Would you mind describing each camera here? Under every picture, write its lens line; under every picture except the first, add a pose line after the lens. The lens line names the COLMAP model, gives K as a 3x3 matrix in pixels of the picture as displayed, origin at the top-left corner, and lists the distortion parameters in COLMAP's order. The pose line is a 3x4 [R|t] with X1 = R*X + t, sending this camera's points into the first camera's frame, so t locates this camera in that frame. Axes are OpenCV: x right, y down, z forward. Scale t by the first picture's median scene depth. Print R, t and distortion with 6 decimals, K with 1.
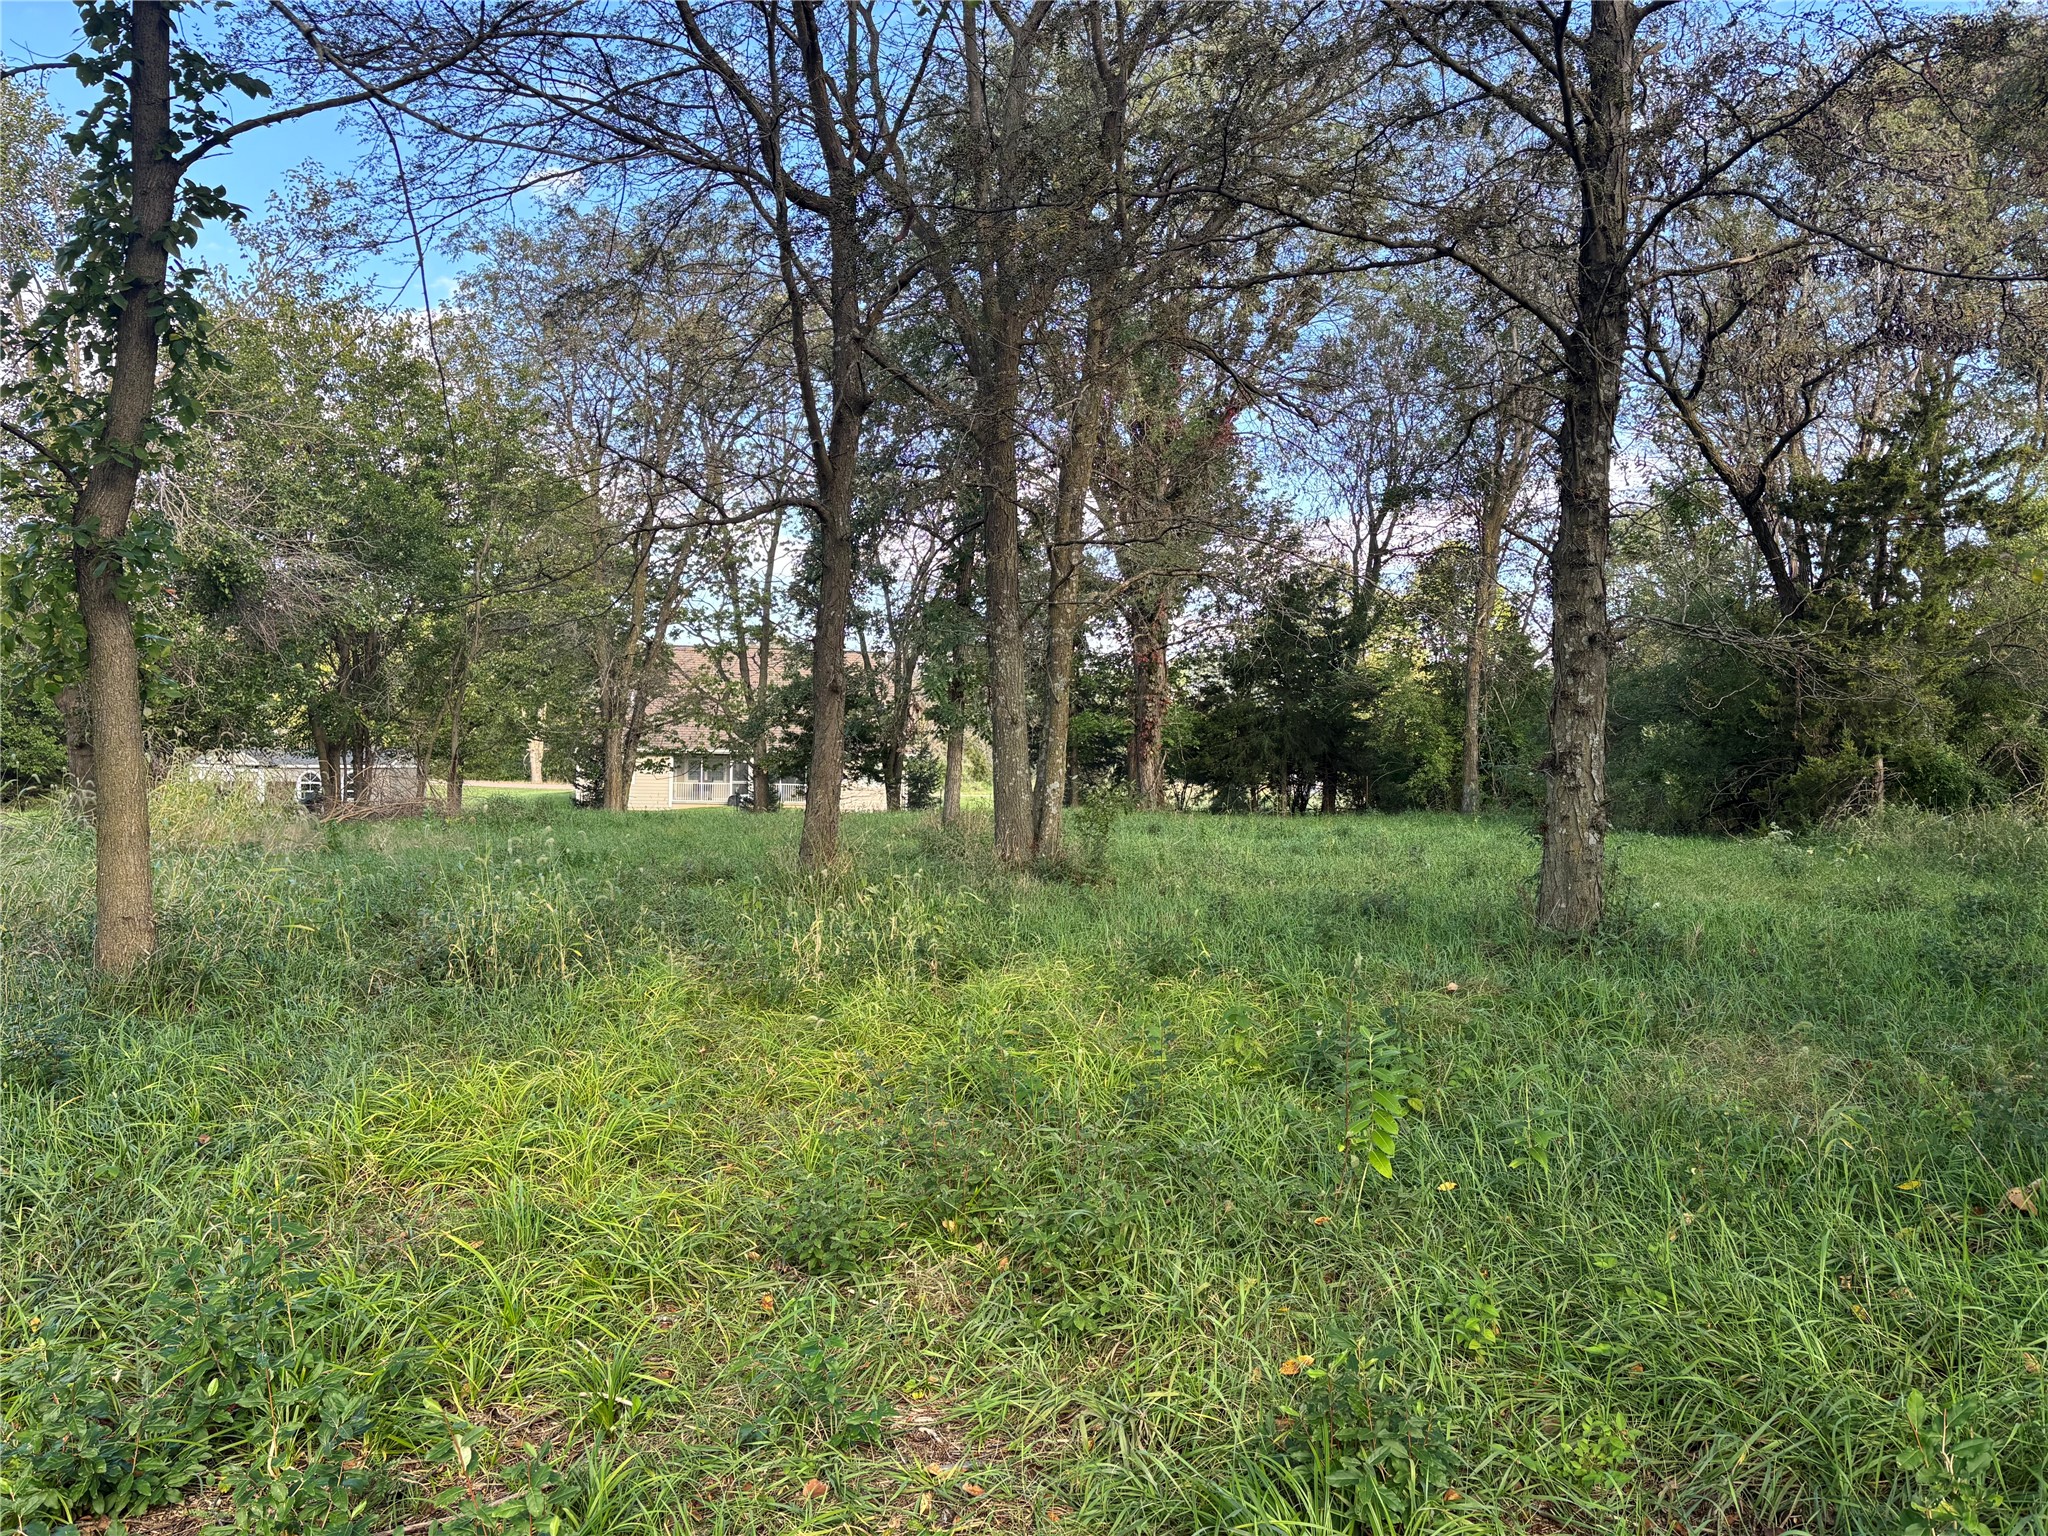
lens RADIAL K [[1531.2, 0, 1015.7], [0, 1531.2, 776.1], [0, 0, 1]] dist [0.030149, -0.003542]
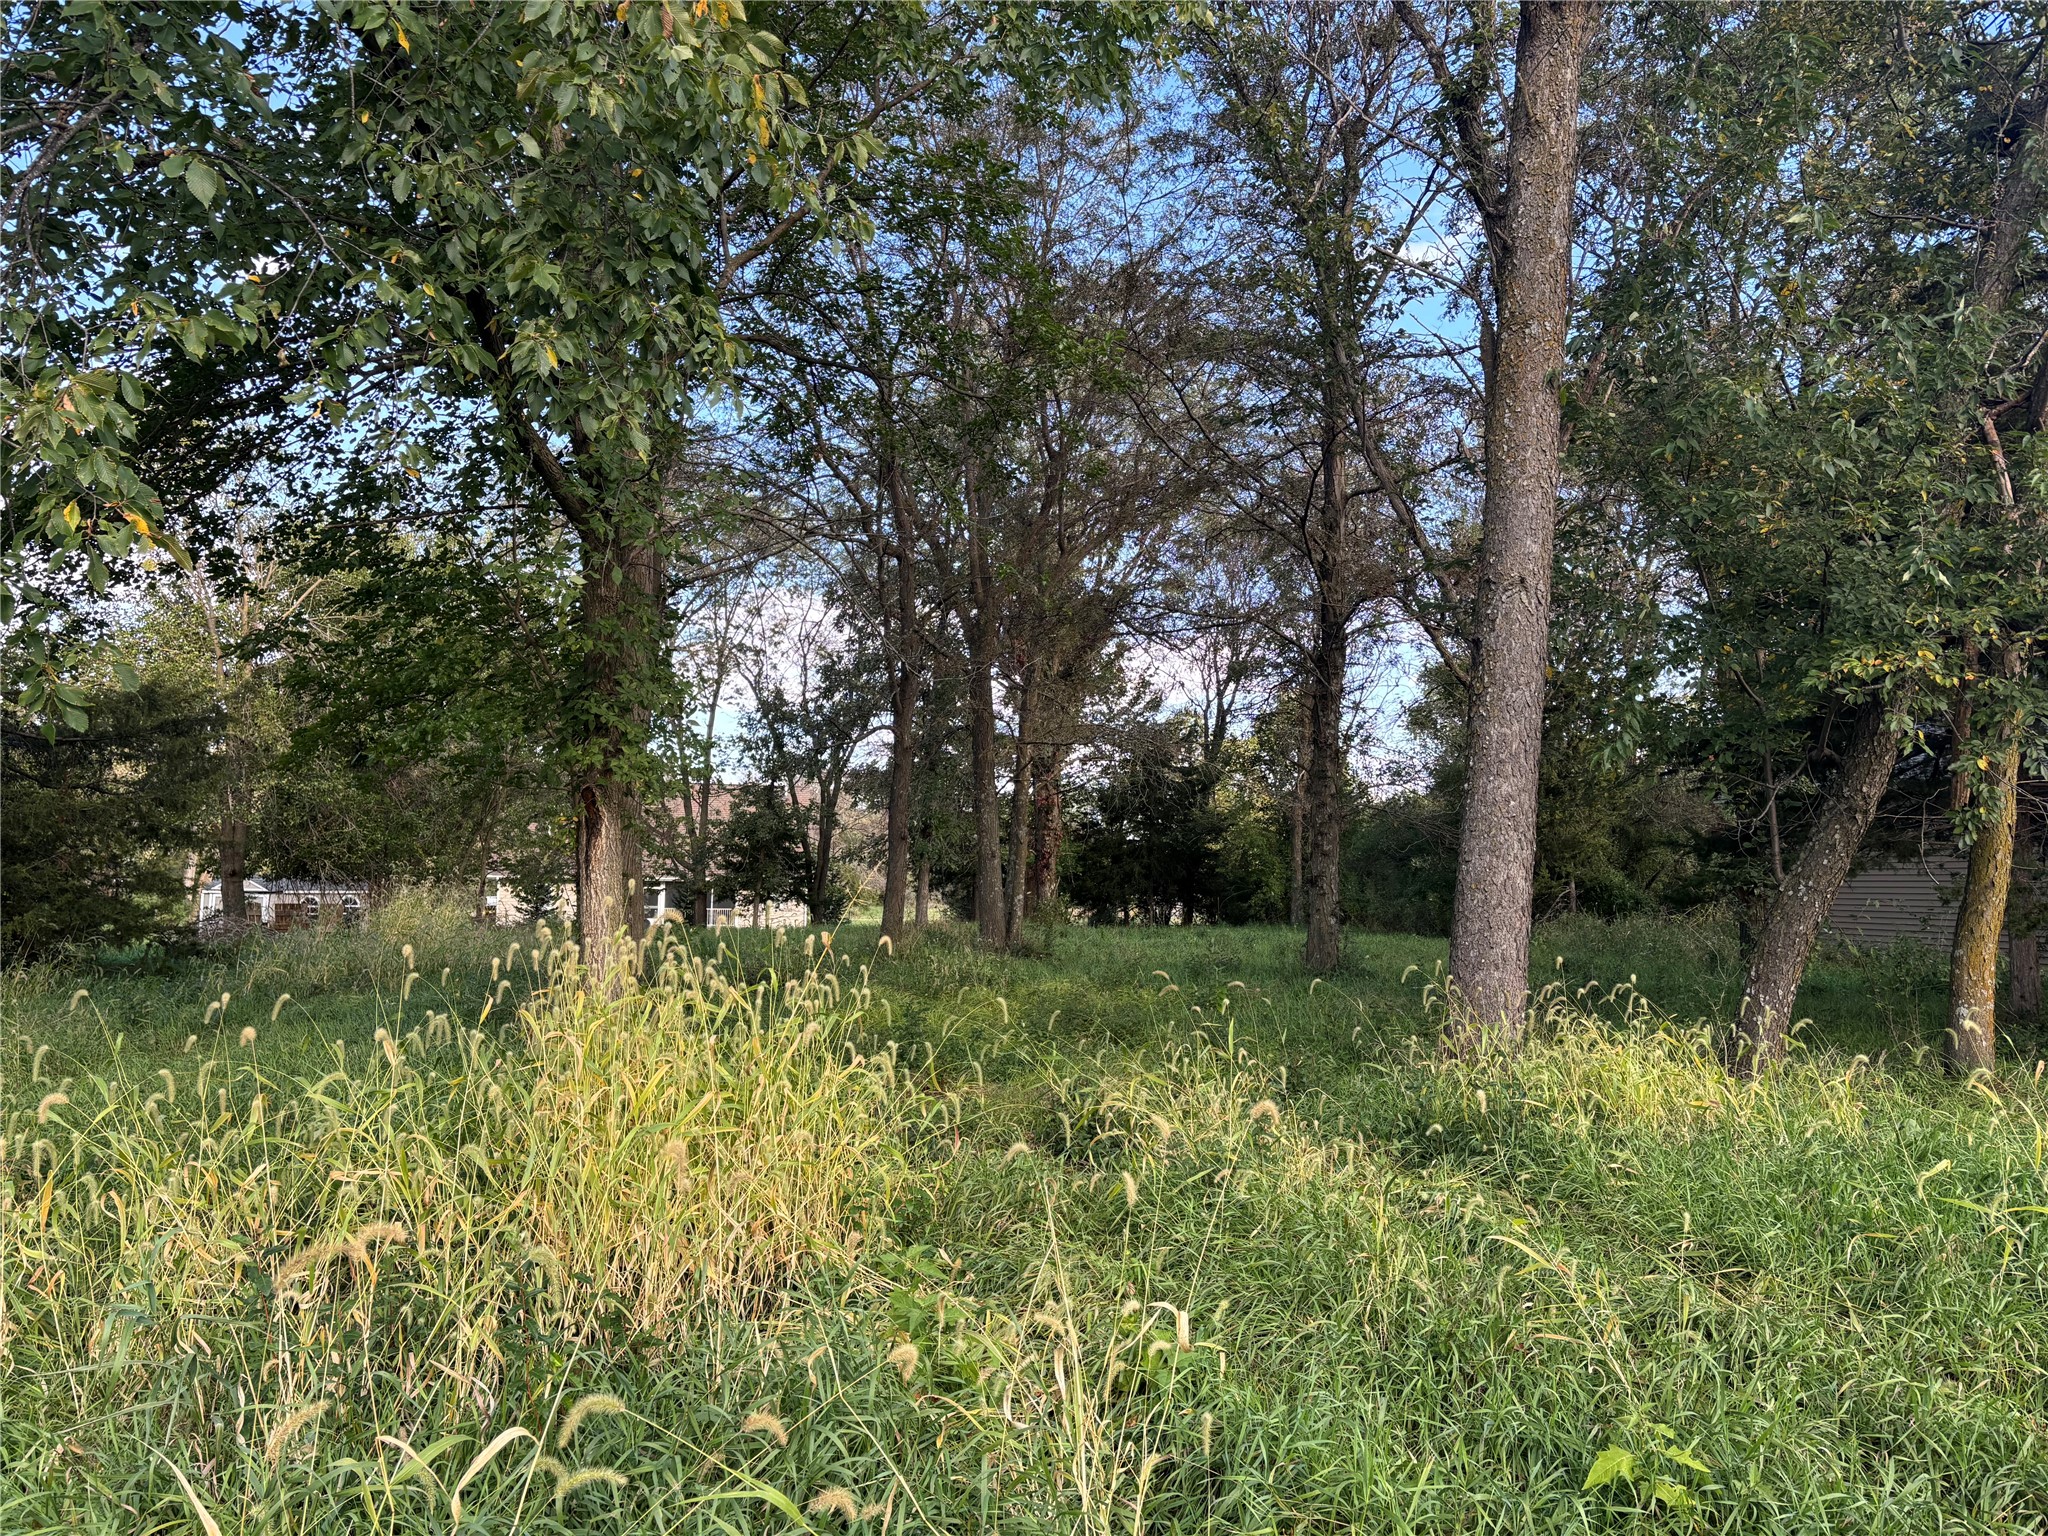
lens RADIAL K [[1531.2, 0, 1038.9], [0, 1531.2, 753.2], [0, 0, 1]] dist [0.030149, -0.003542]
pose [[0.994192, 0.007664, 0.107350, -0.040034], [0.002791, 0.995290, -0.096901, 0.003549], [-0.107587, 0.096638, 0.989488, -0.181440]]
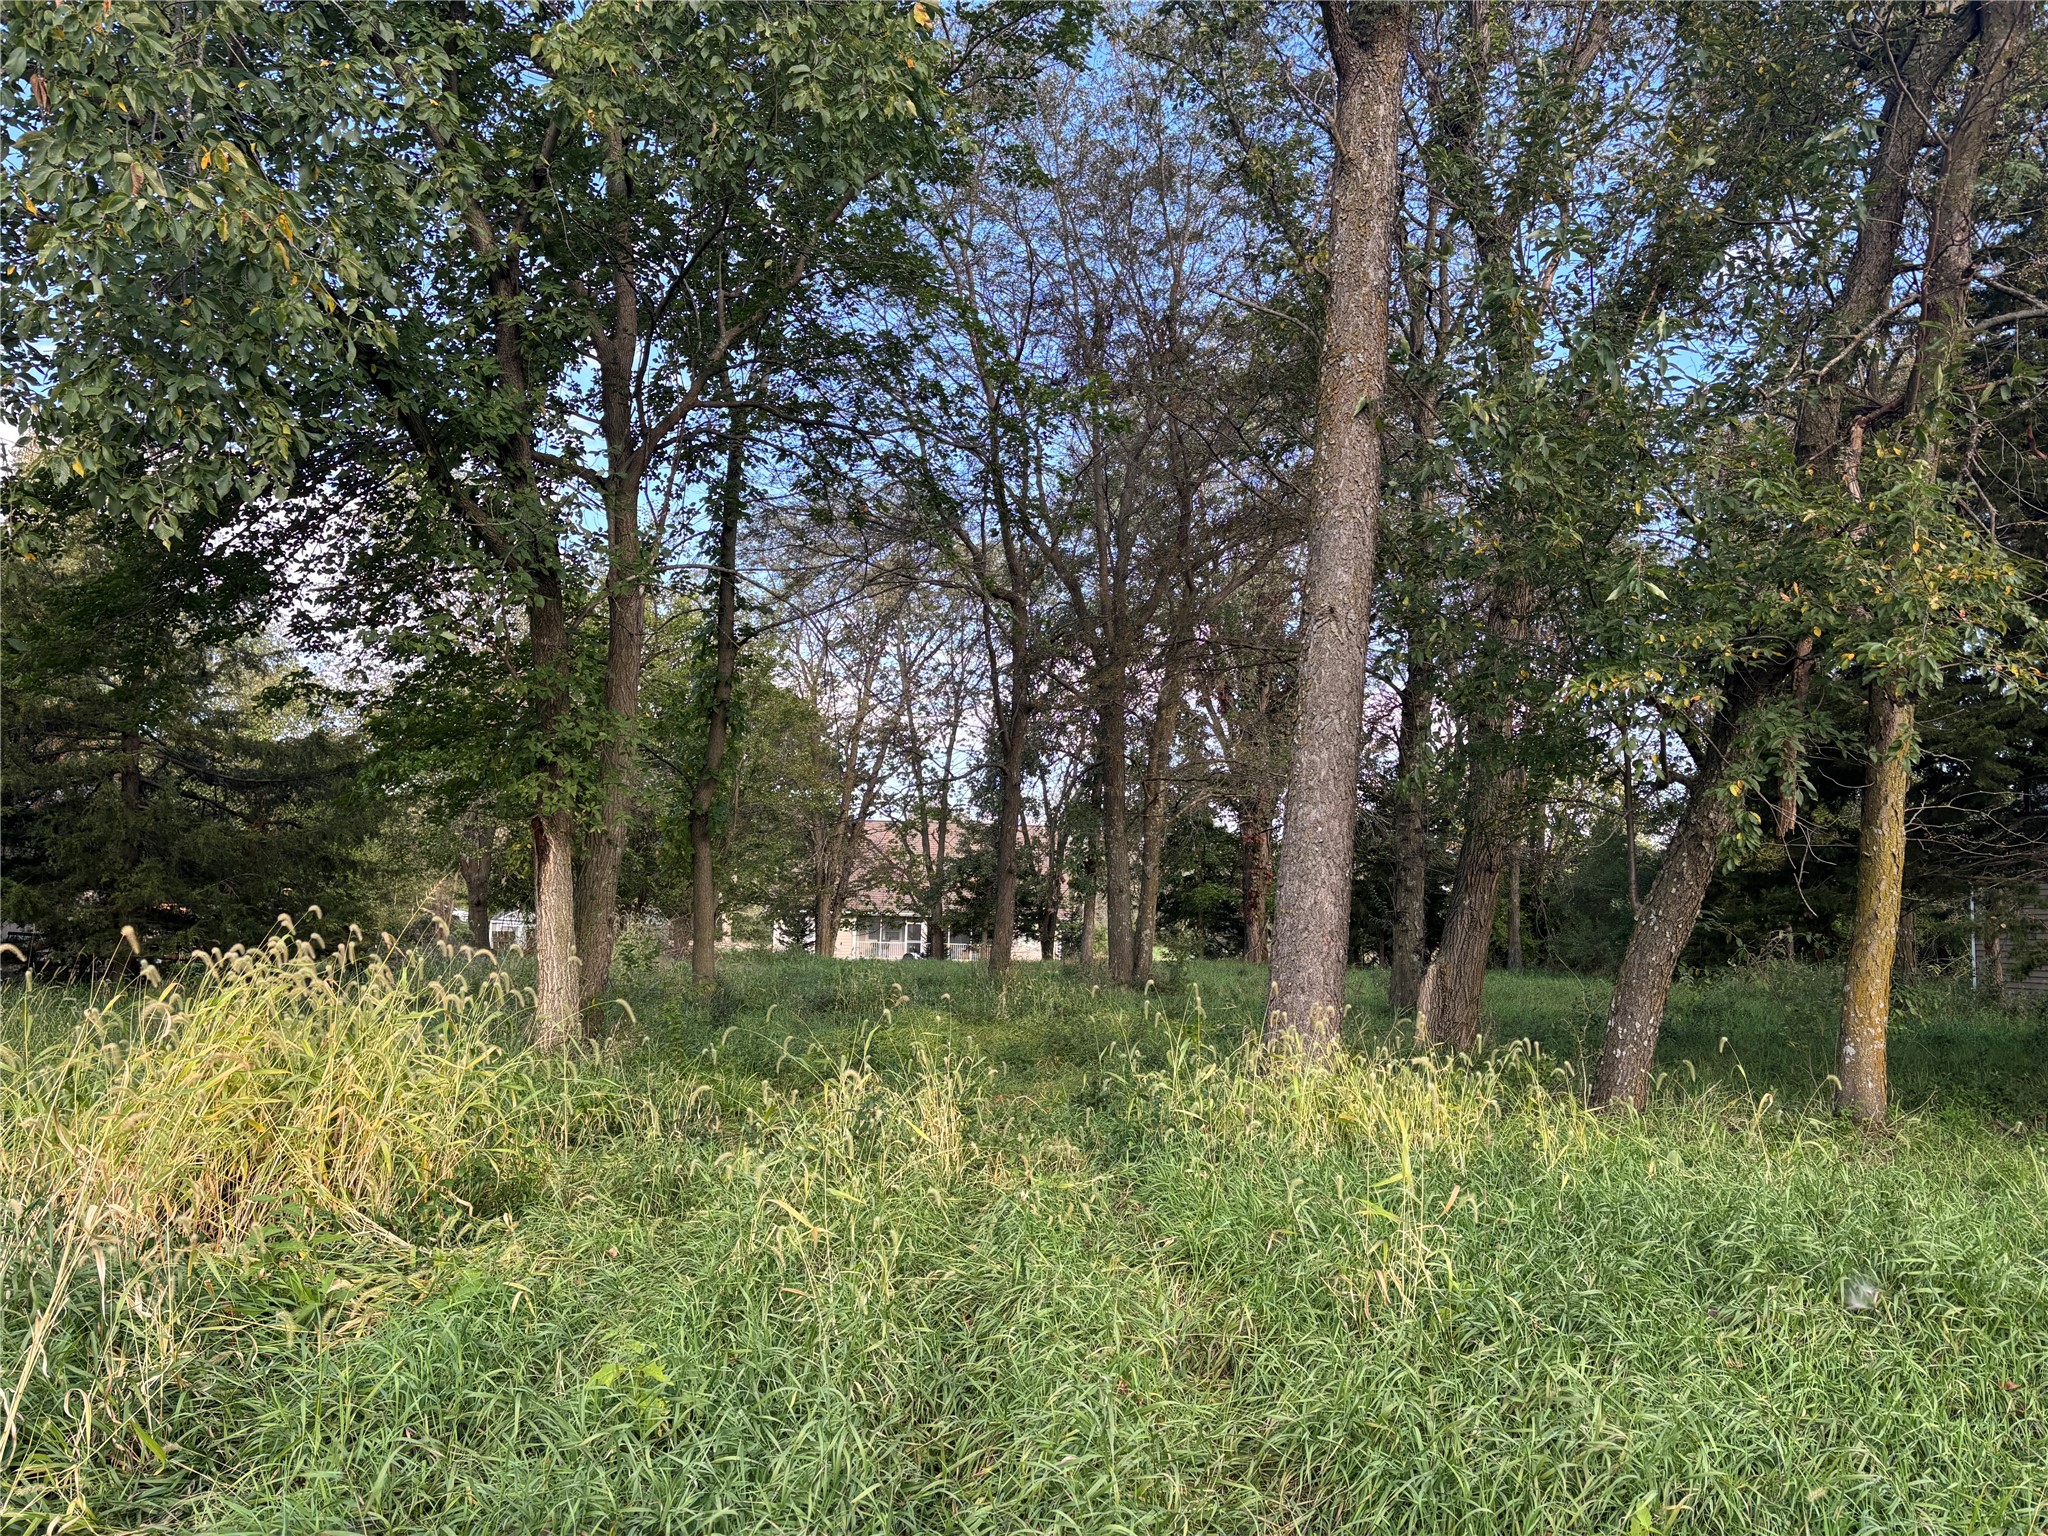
lens RADIAL K [[1531.2, 0, 1021.2], [0, 1531.2, 771.6], [0, 0, 1]] dist [0.030149, -0.003542]
pose [[0.995013, 0.000203, -0.099742, 0.017888], [-0.011262, 0.993831, -0.110331, 0.005792], [0.099104, 0.110904, 0.988877, -0.193489]]
